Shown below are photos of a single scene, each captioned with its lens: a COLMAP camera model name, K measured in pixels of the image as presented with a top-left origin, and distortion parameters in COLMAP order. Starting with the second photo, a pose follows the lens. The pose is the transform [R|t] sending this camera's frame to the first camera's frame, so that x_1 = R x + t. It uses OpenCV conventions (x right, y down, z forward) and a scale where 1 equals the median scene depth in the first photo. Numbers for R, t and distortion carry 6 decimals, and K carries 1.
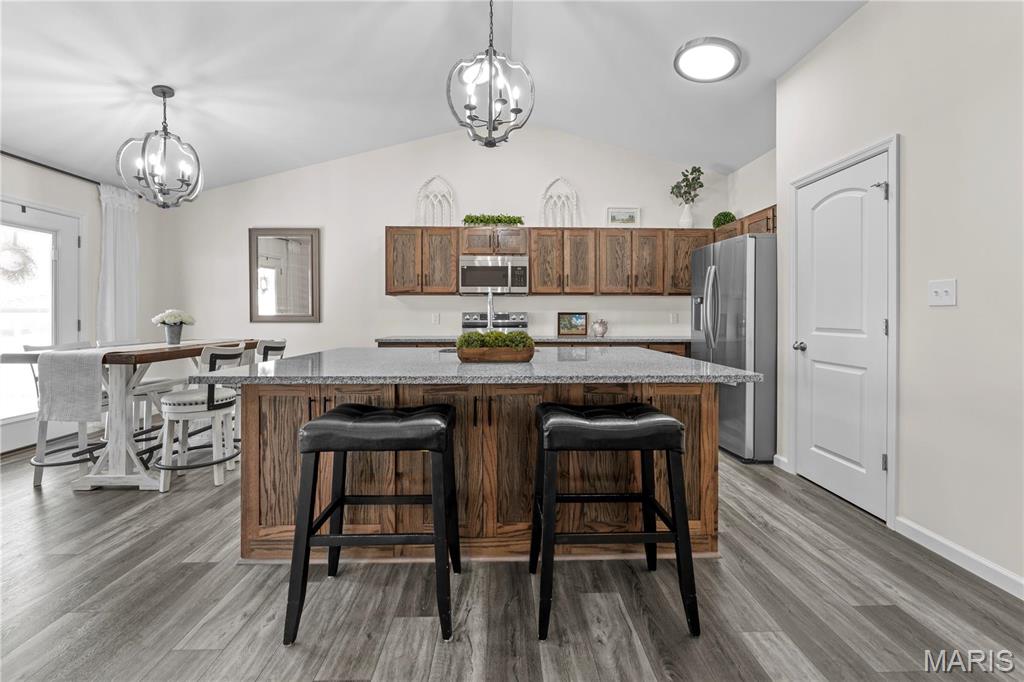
lens RADIAL K [[420.2, 0, 514.3], [0, 420.2, 316.5], [0, 0, 1]] dist [-0.005542, 0.000242]
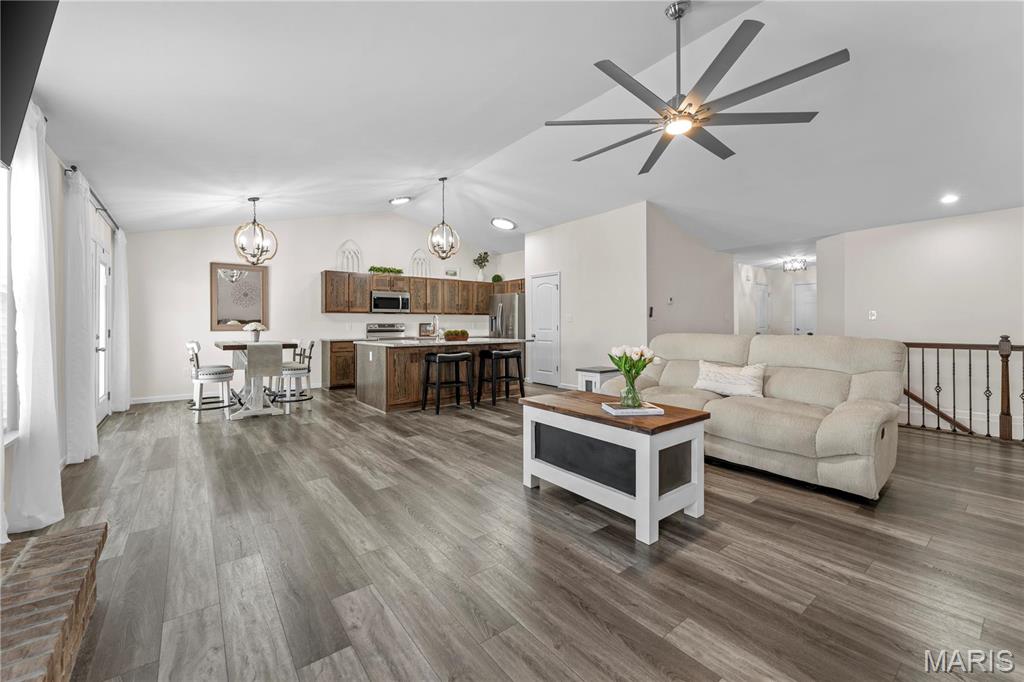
lens RADIAL K [[412.9, 0, 516.0], [0, 412.9, 322.9], [0, 0, 1]] dist [0.000545, -0.000078]
pose [[0.801469, -0.001108, 0.598035, -0.833580], [0.005320, 0.999972, -0.005278, 0.000848], [-0.598012, 0.007412, 0.801453, -0.893746]]
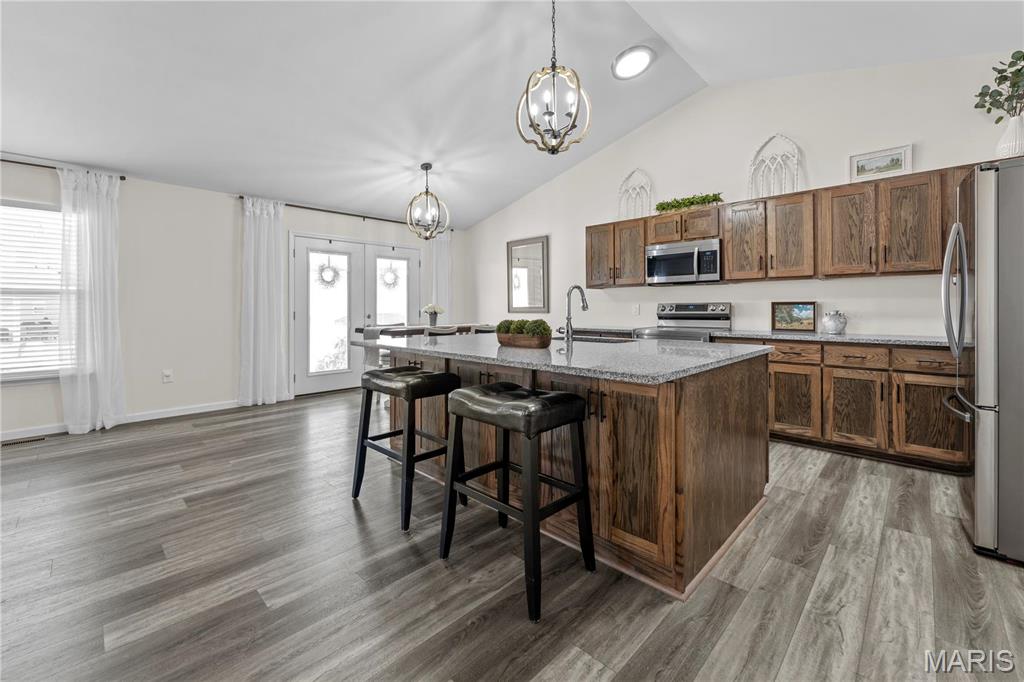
lens RADIAL K [[424.1, 0, 513.3], [0, 424.1, 306.2], [0, 0, 1]] dist [-0.005963, 0.000085]
pose [[0.693907, -0.006675, -0.720033, 0.458155], [0.003365, 0.999976, -0.006027, 0.002454], [0.720056, 0.001759, 0.693913, 0.100926]]
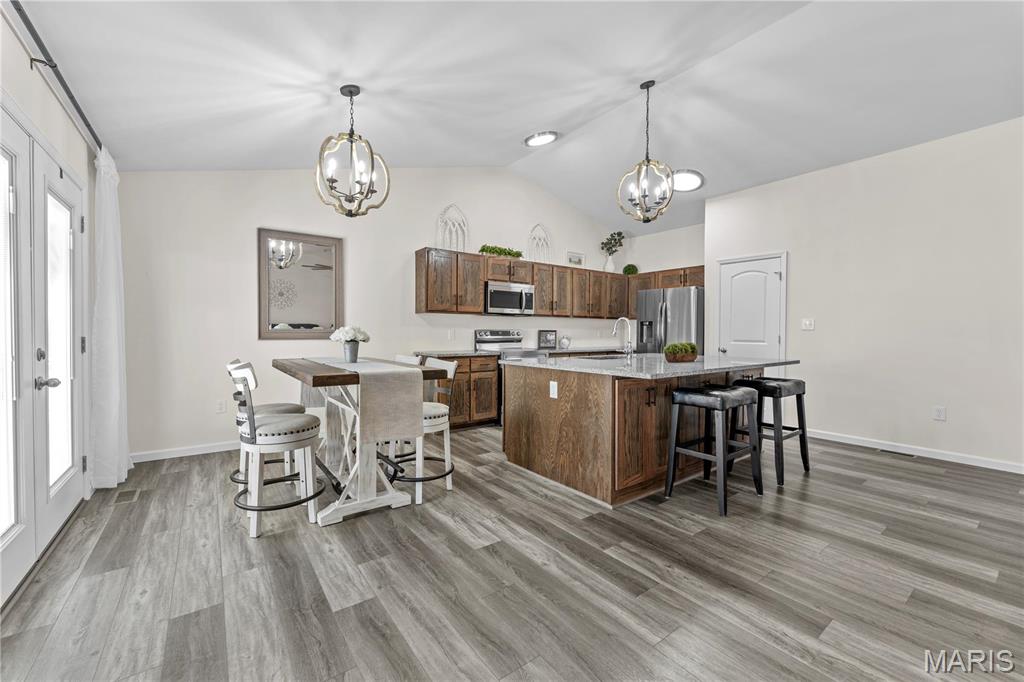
lens RADIAL K [[410.8, 0, 514.5], [0, 410.8, 339.8], [0, 0, 1]] dist [-0.004264, 0.000147]
pose [[0.818693, -0.006876, 0.574191, -0.892985], [-0.004311, 0.999827, 0.018120, -0.003085], [-0.574216, -0.017310, 0.818521, 0.031361]]
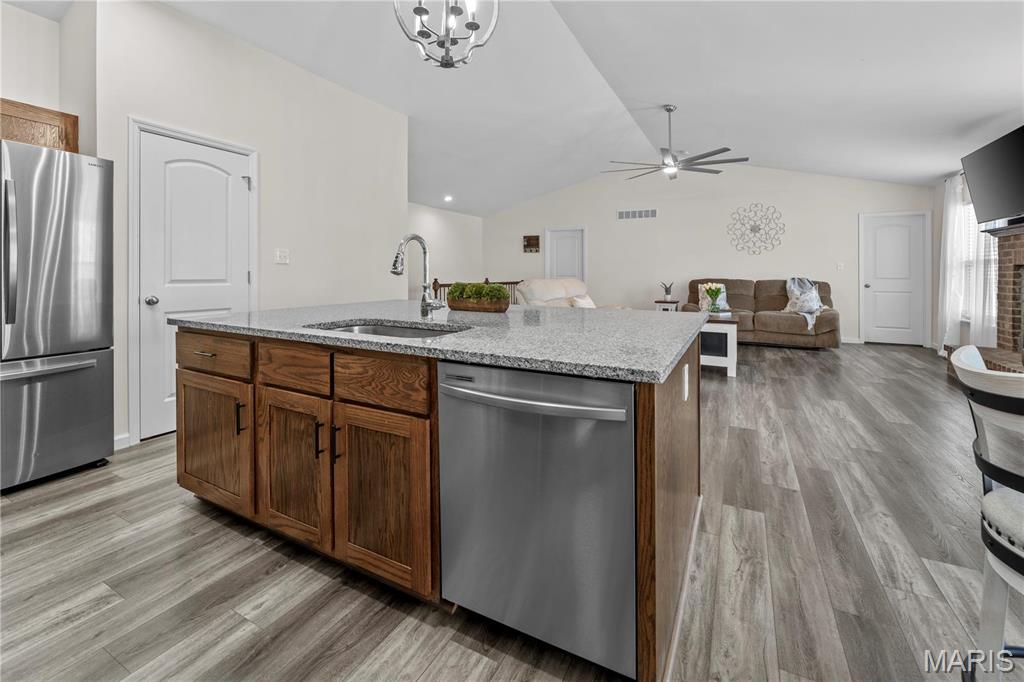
lens RADIAL K [[434.6, 0, 511.7], [0, 434.6, 272.9], [0, 0, 1]] dist [-0.009784, -0.000110]
pose [[-0.869763, -0.004529, 0.493449, -0.405723], [-0.004662, 0.999989, 0.000961, 0.003166], [-0.493448, -0.001465, -0.869774, 1.151212]]
